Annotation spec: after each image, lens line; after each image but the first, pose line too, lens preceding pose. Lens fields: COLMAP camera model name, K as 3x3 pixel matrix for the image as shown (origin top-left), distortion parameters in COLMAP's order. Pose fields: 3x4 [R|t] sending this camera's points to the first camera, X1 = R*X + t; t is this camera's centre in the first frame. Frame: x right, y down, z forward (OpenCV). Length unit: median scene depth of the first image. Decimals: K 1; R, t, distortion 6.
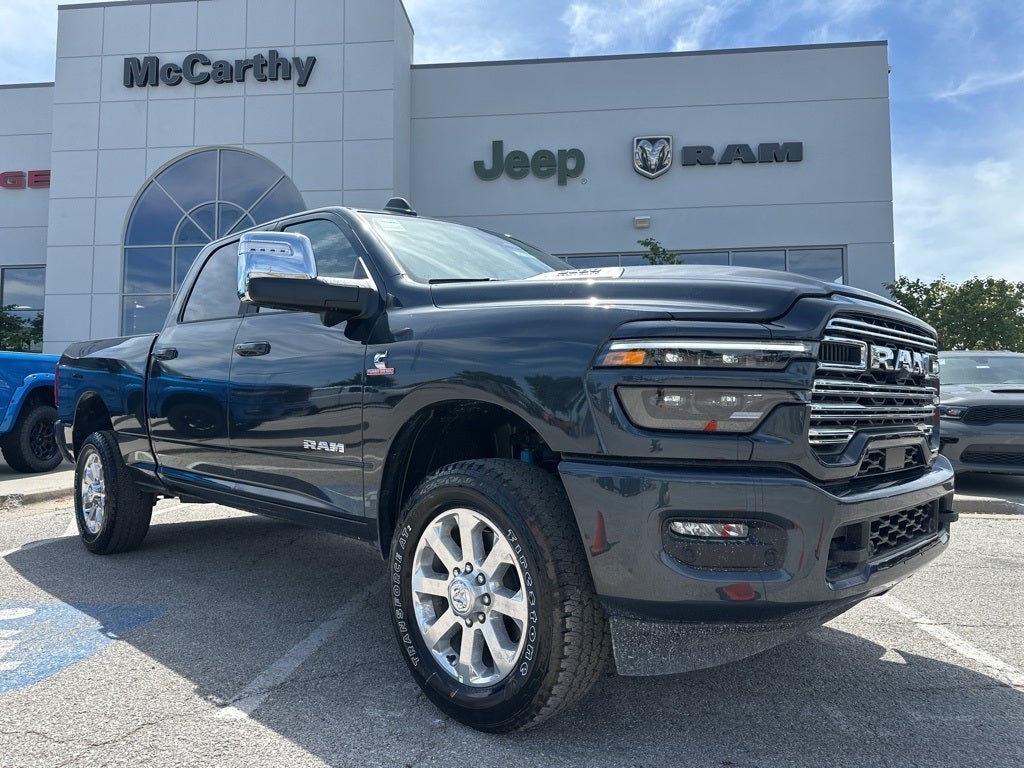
lens RADIAL K [[725.1, 0, 507.7], [0, 725.1, 376.2], [0, 0, 1]] dist [0.030405, -0.035823]
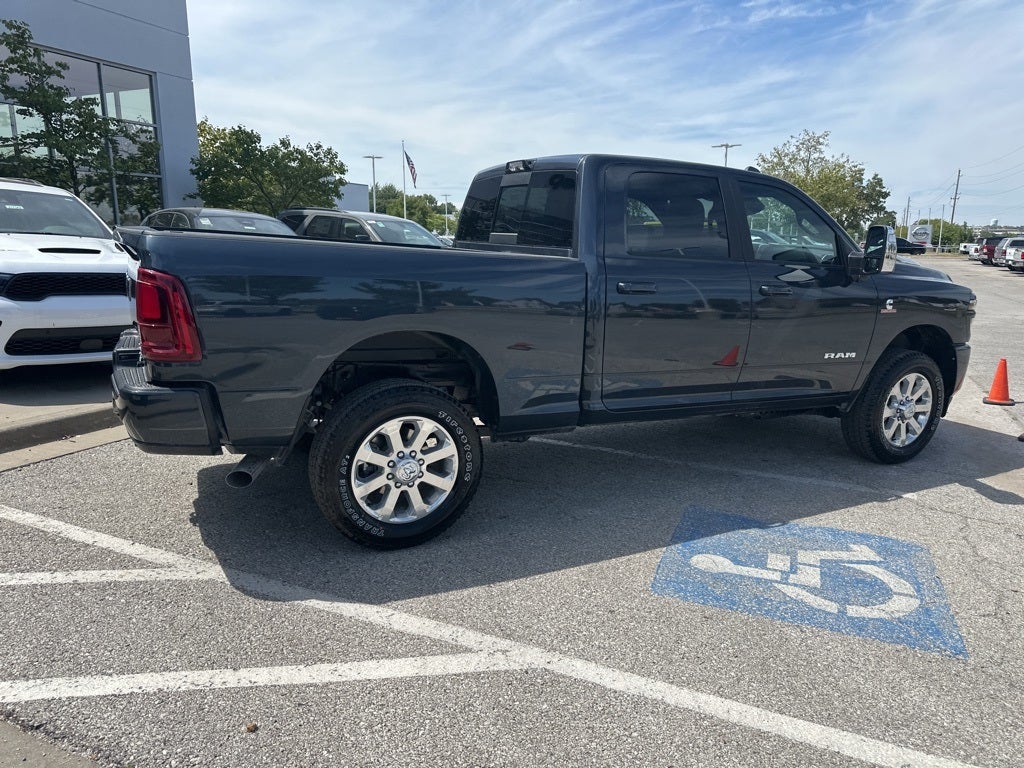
lens RADIAL K [[725.1, 0, 509.8], [0, 725.1, 387.2], [0, 0, 1]] dist [0.030405, -0.035823]
pose [[0.304703, -0.190855, 0.933129, -2.255195], [-0.075152, 0.971845, 0.223314, -0.160663], [-0.949478, -0.138171, 0.281781, 1.374864]]
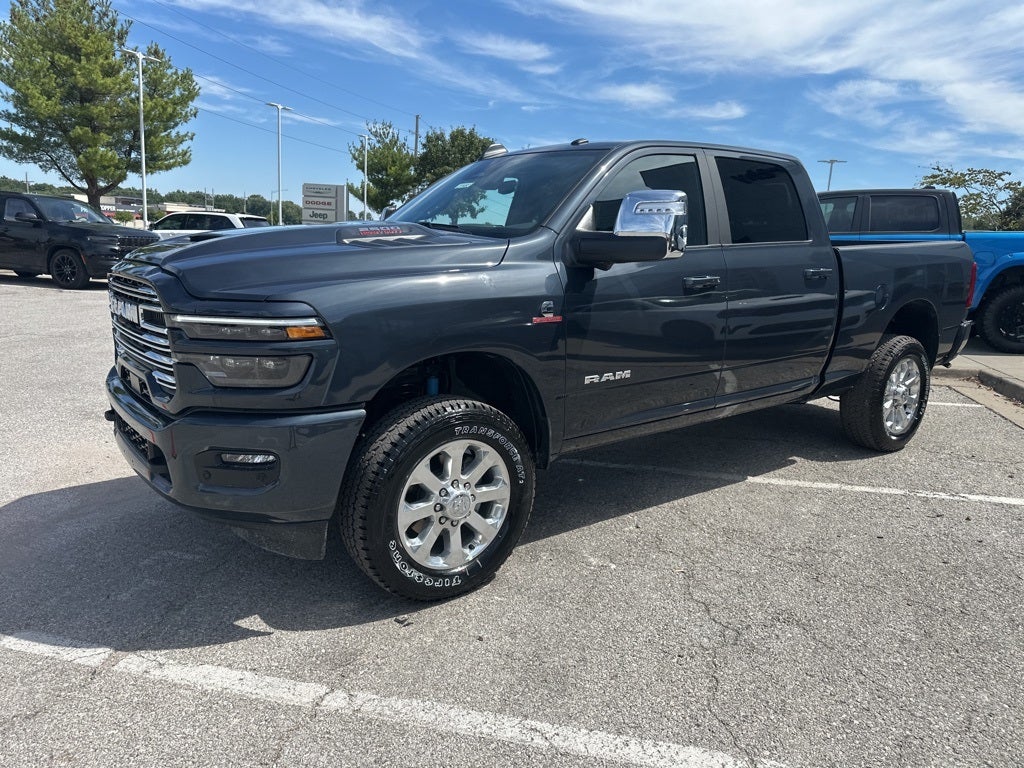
lens RADIAL K [[725.1, 0, 511.7], [0, 725.1, 382.9], [0, 0, 1]] dist [0.030405, -0.035823]
pose [[-0.132109, 0.184892, -0.973839, 1.510256], [0.022611, 0.982756, 0.183518, -0.097067], [0.990977, 0.002225, -0.134011, 1.658559]]
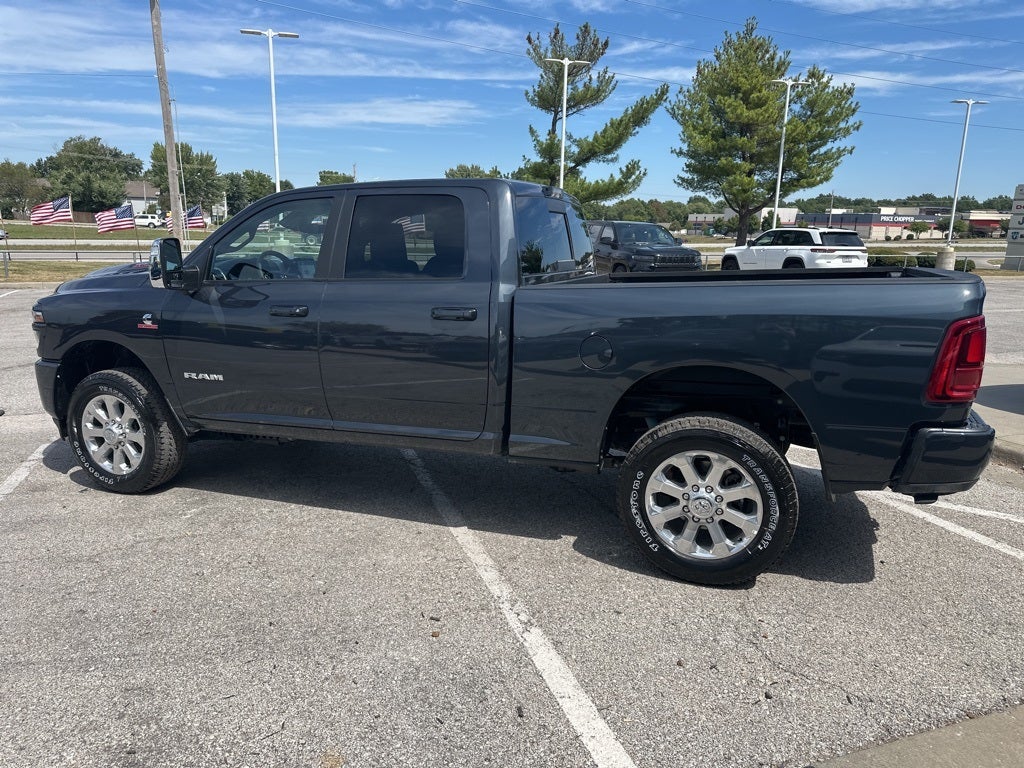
lens RADIAL K [[725.1, 0, 509.4], [0, 725.1, 388.1], [0, 0, 1]] dist [0.030405, -0.035823]
pose [[-0.910643, 0.076056, -0.406133, 0.290514], [0.011949, 0.987350, 0.158106, -0.102243], [0.413021, 0.139125, -0.900032, 3.472684]]
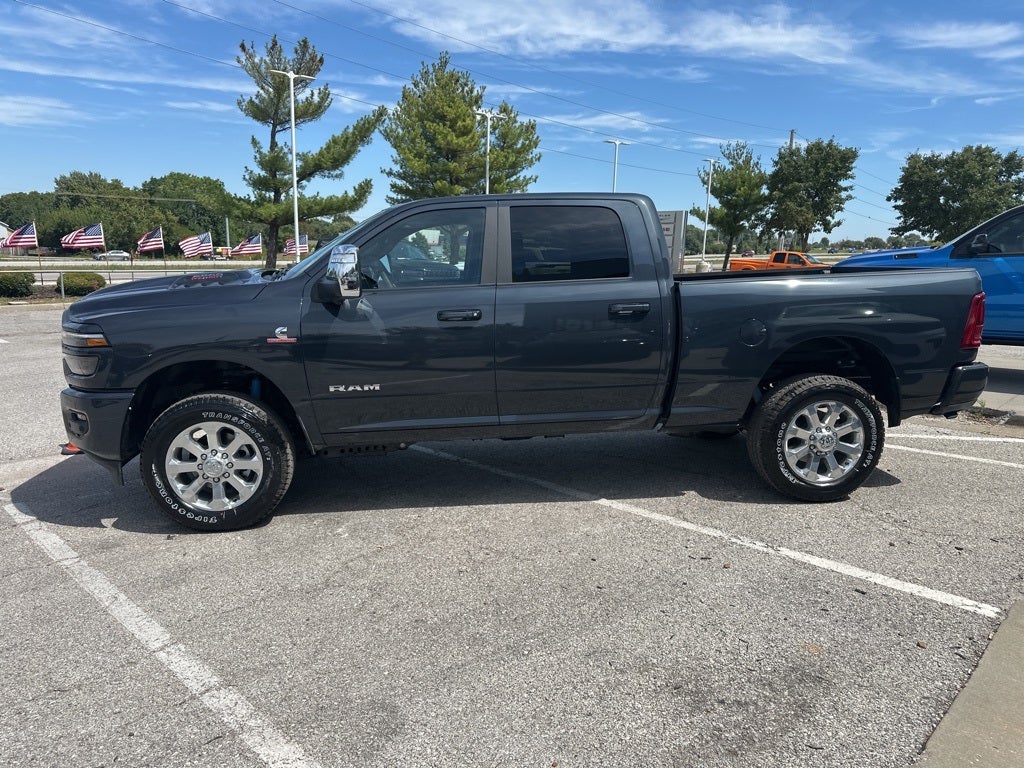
lens RADIAL K [[725.1, 0, 510.6], [0, 725.1, 391.4], [0, 0, 1]] dist [0.030405, -0.035823]
pose [[-0.618843, 0.140299, -0.772884, 1.289664], [0.036538, 0.987997, 0.150092, -0.094211], [0.784665, 0.064644, -0.616541, 2.938380]]
